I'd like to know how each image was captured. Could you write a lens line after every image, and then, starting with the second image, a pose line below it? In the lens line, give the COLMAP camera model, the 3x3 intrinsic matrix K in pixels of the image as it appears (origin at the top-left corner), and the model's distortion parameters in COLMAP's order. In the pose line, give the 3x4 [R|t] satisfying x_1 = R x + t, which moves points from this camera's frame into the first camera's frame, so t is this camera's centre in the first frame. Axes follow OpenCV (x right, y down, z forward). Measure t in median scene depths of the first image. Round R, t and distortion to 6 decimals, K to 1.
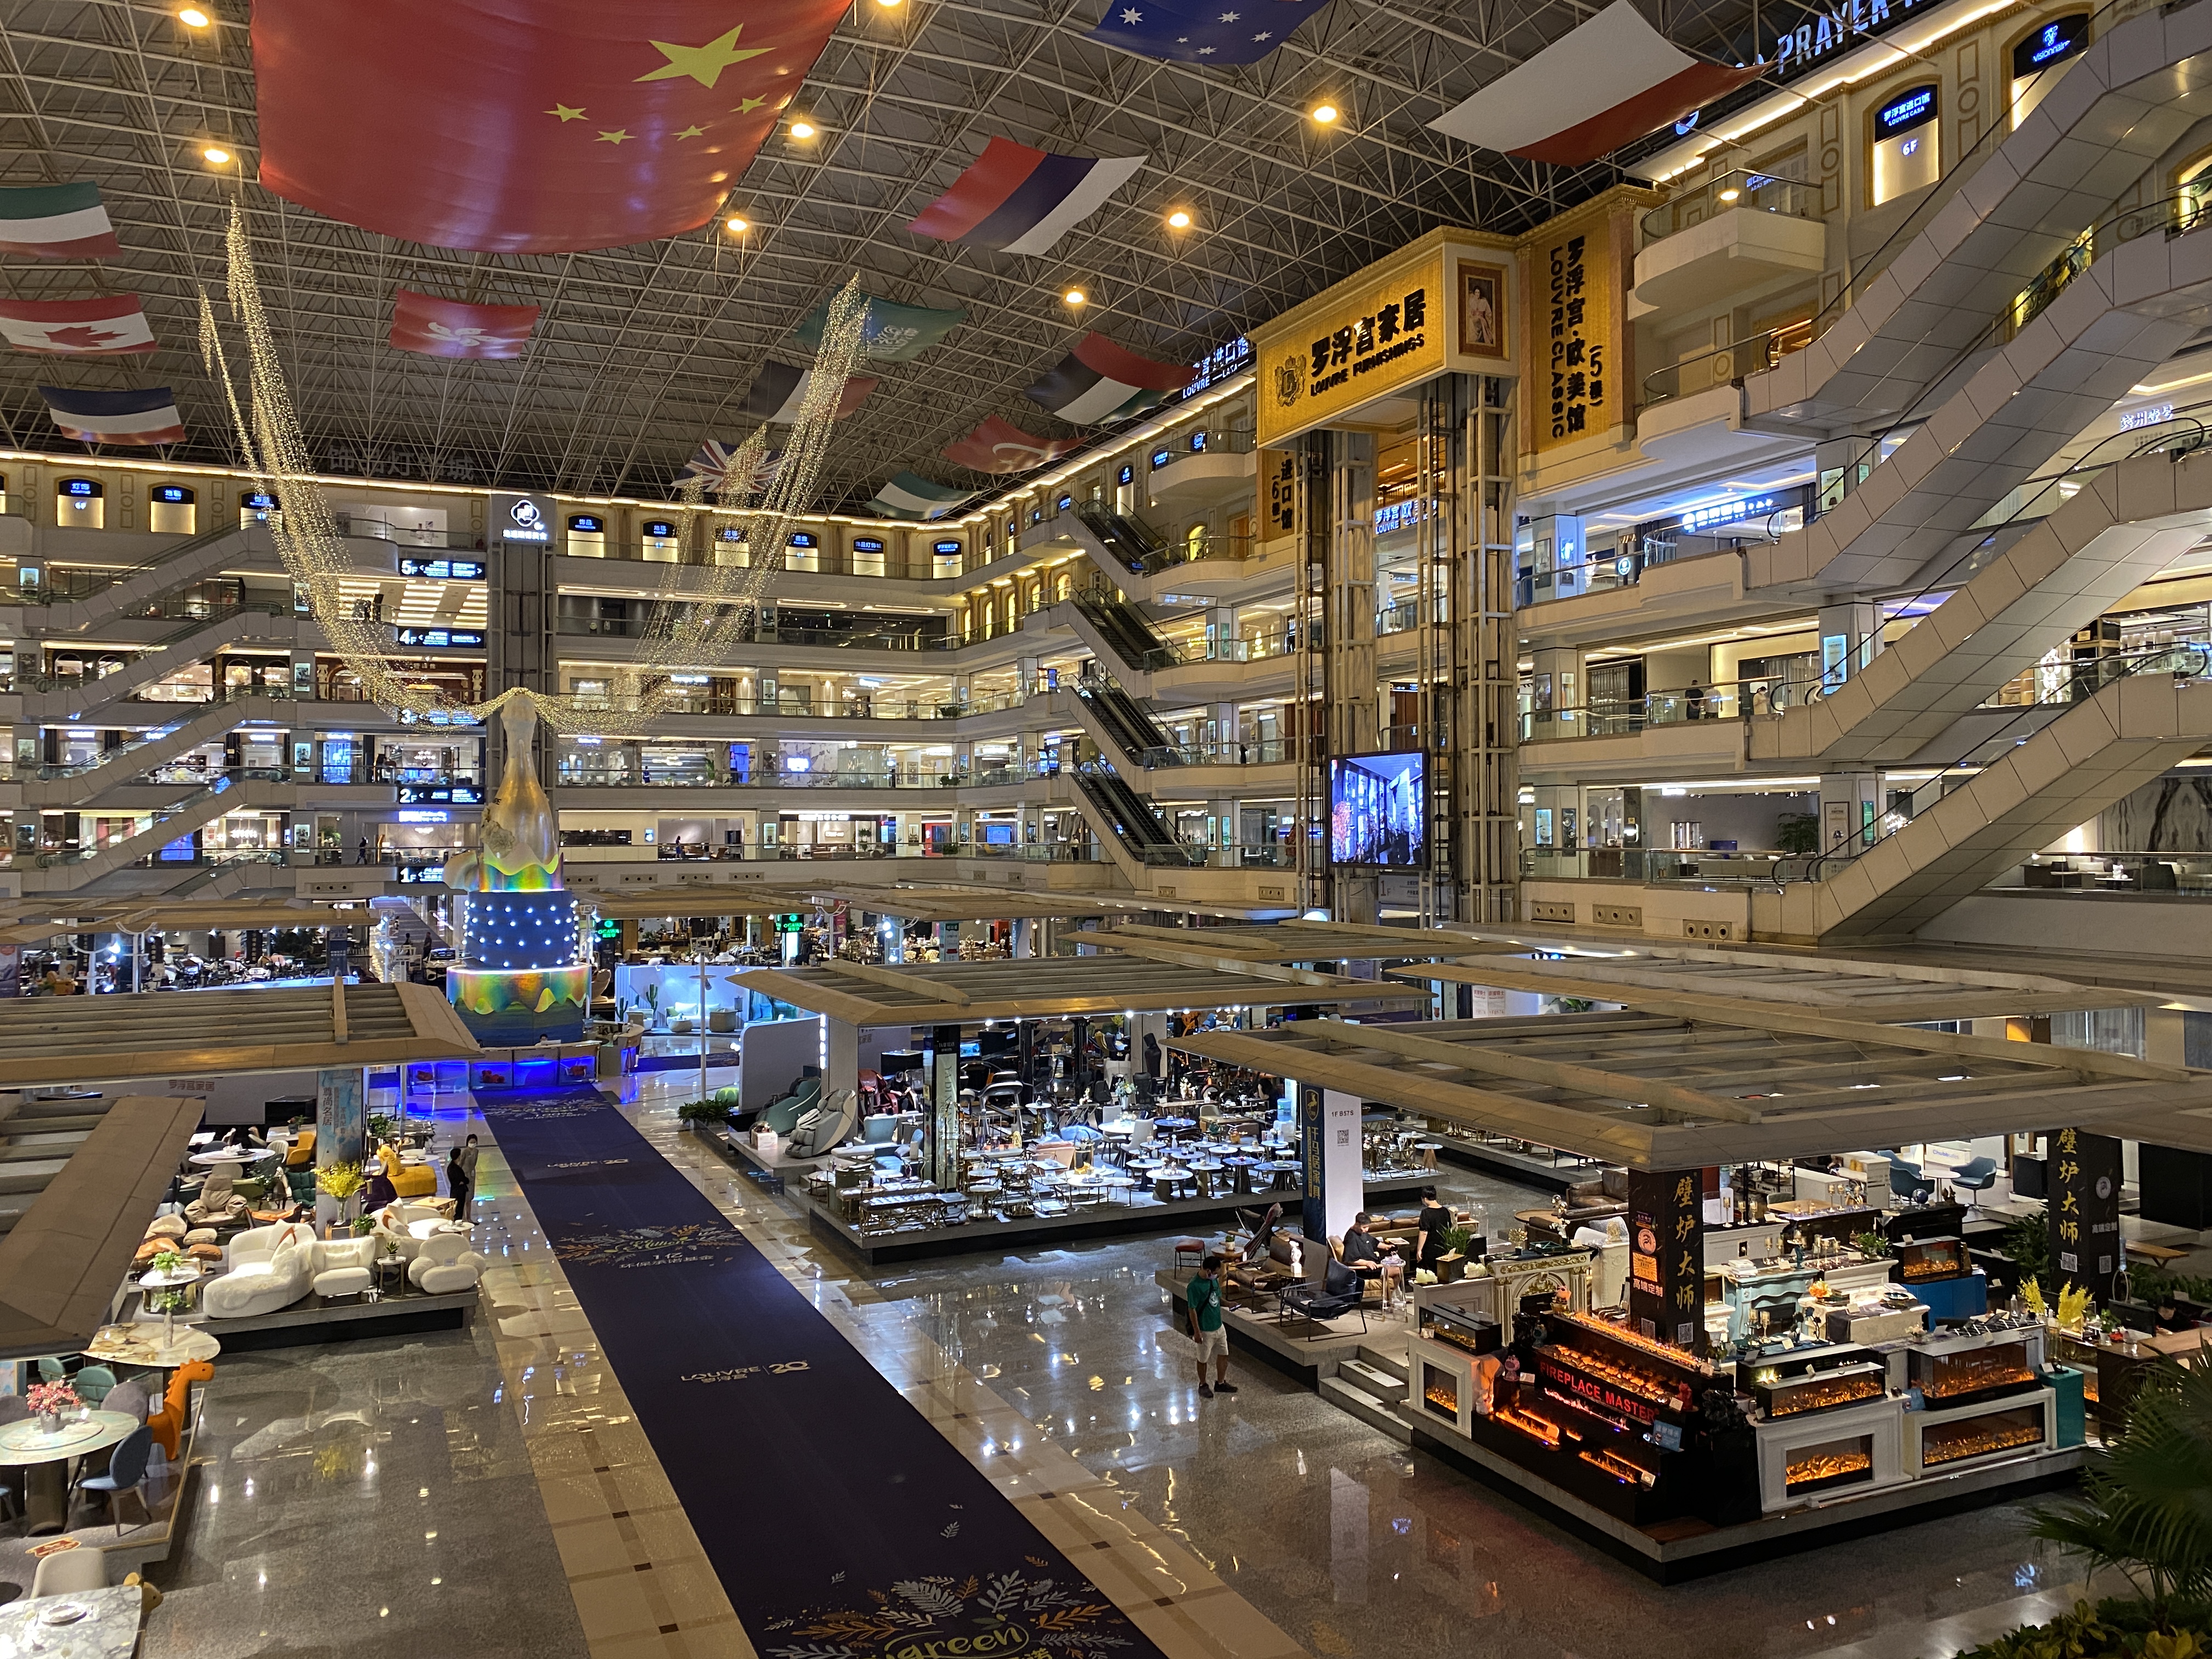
lens RADIAL K [[1695.6, 0, 1117.1], [0, 1695.6, 791.4], [0, 0, 1]] dist [0.014476, -0.006788]
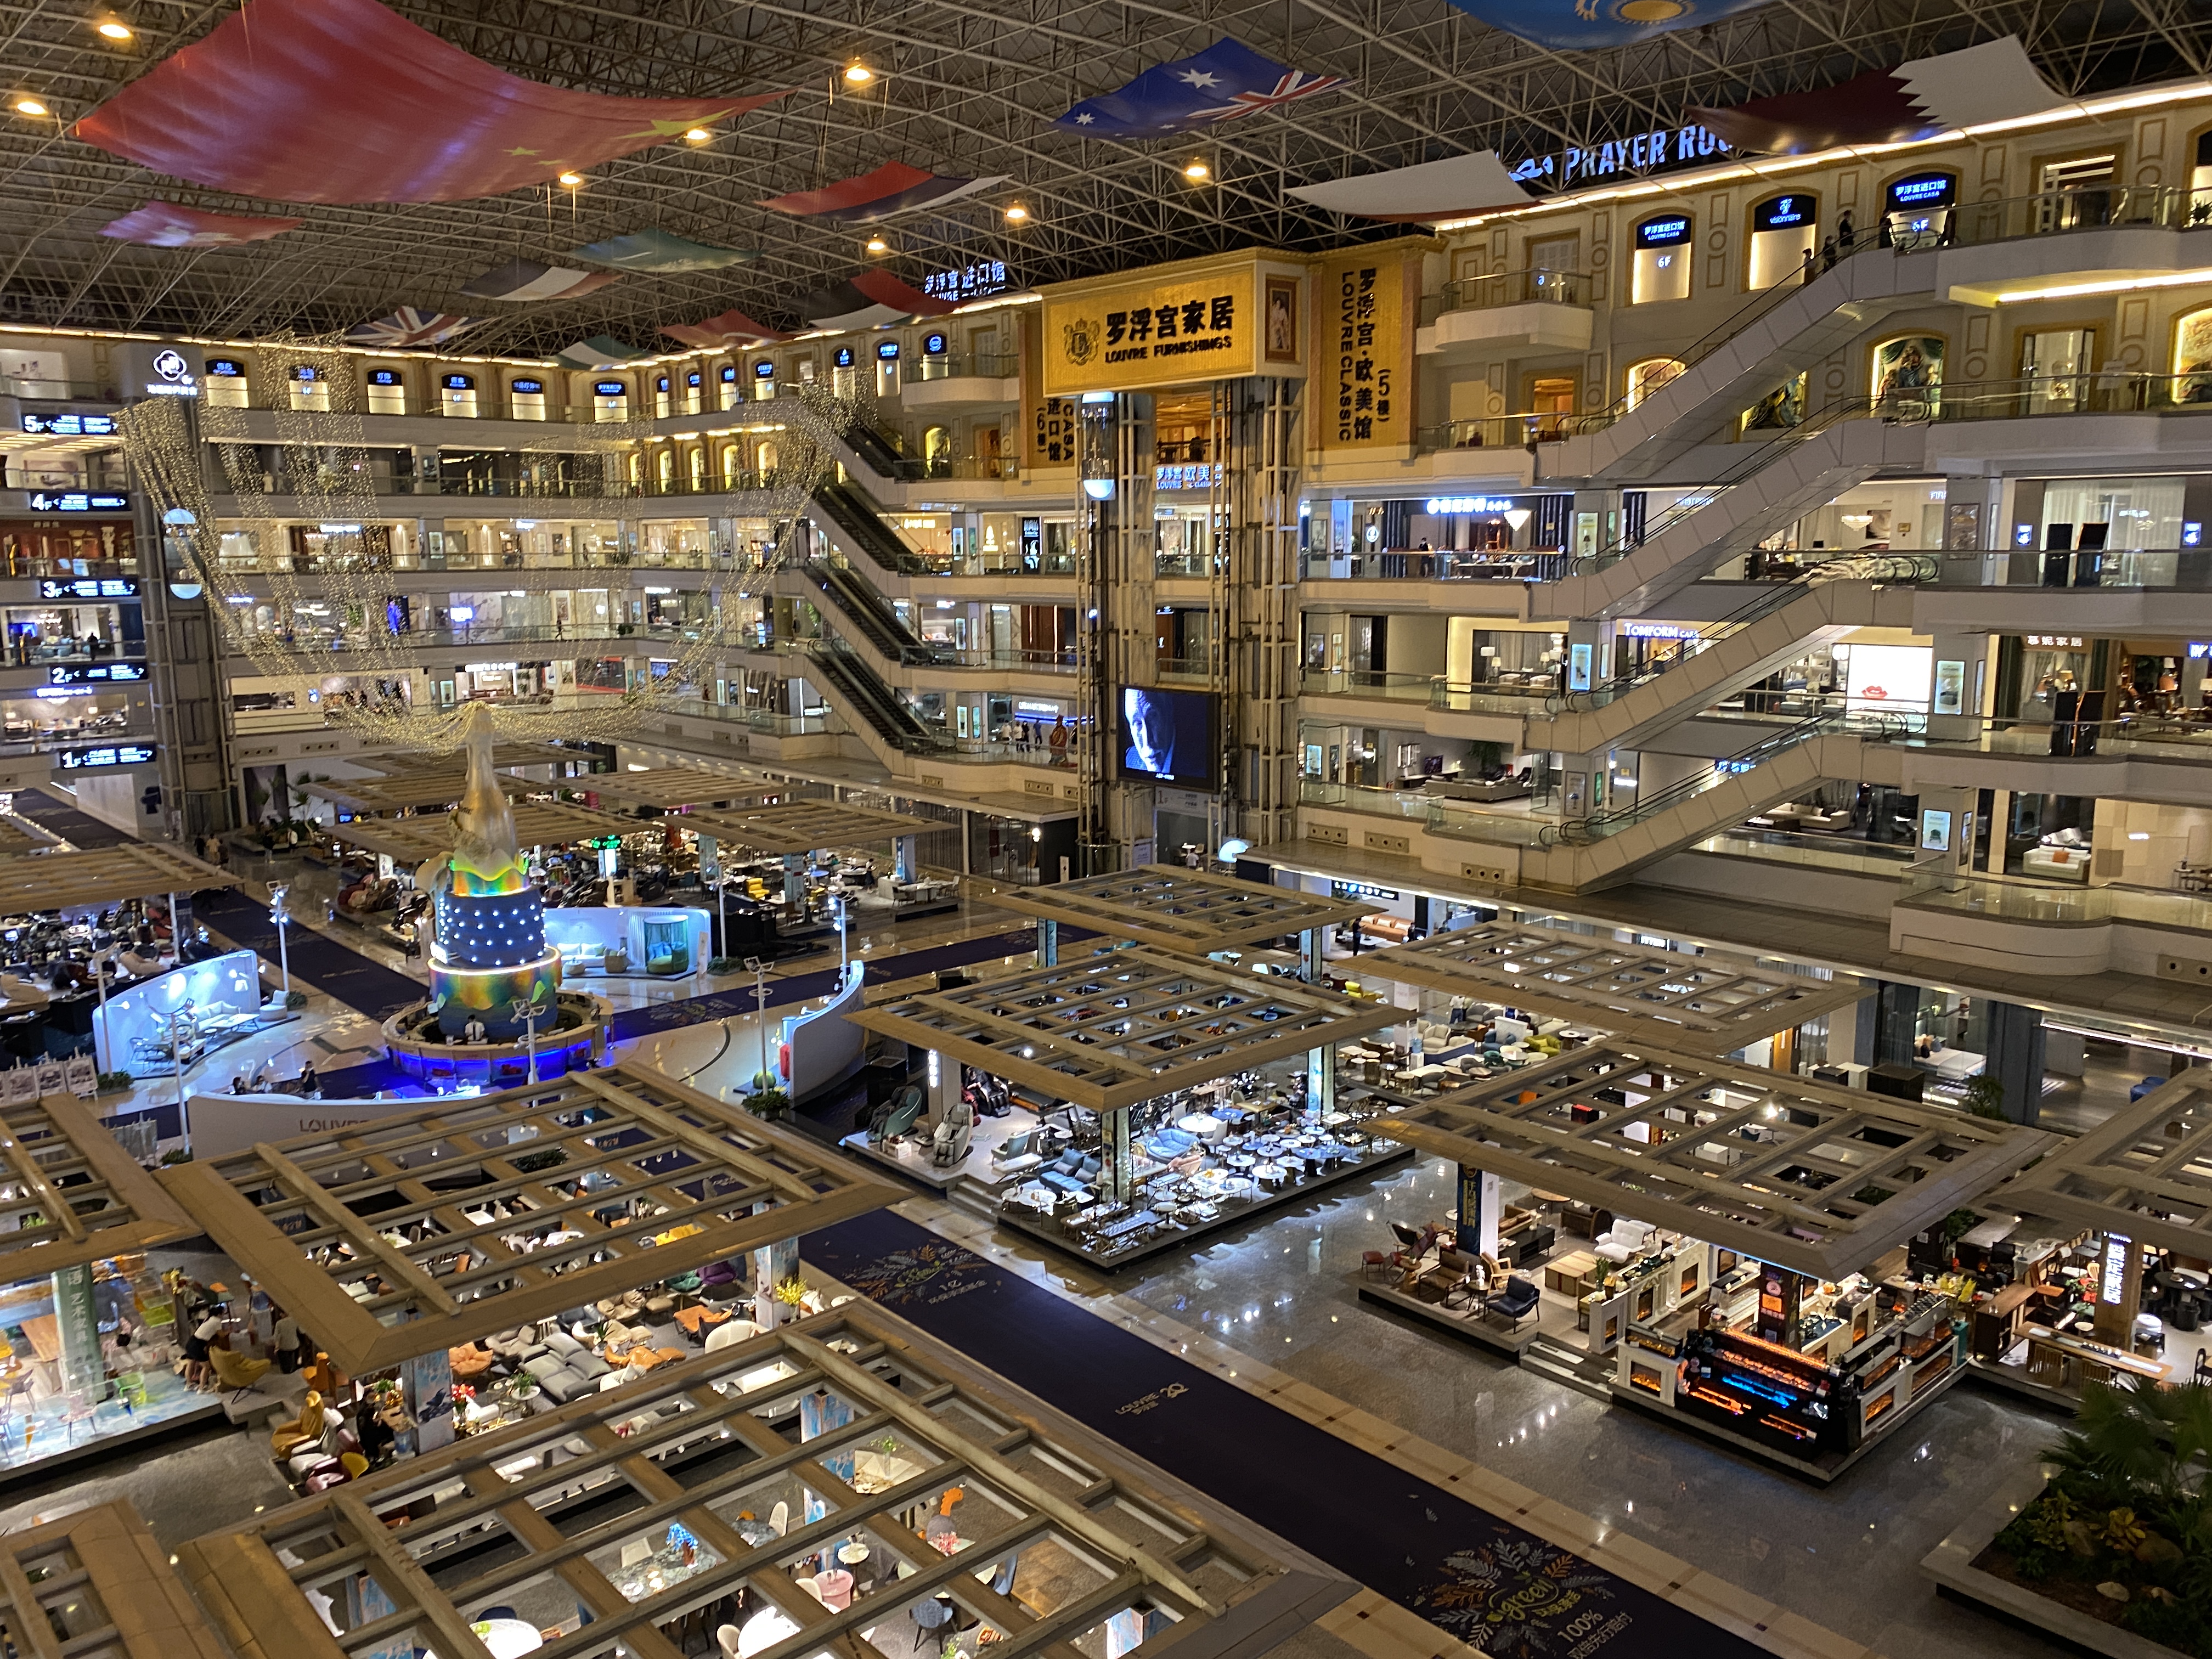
lens RADIAL K [[1693.9, 0, 1106.0], [0, 1693.9, 829.5], [0, 0, 1]] dist [0.073700, -0.150825]
pose [[0.954483, -0.050971, 0.293879, -0.246544], [-0.005618, 0.982043, 0.188576, -0.155612], [-0.298213, -0.181644, 0.937056, -0.104178]]
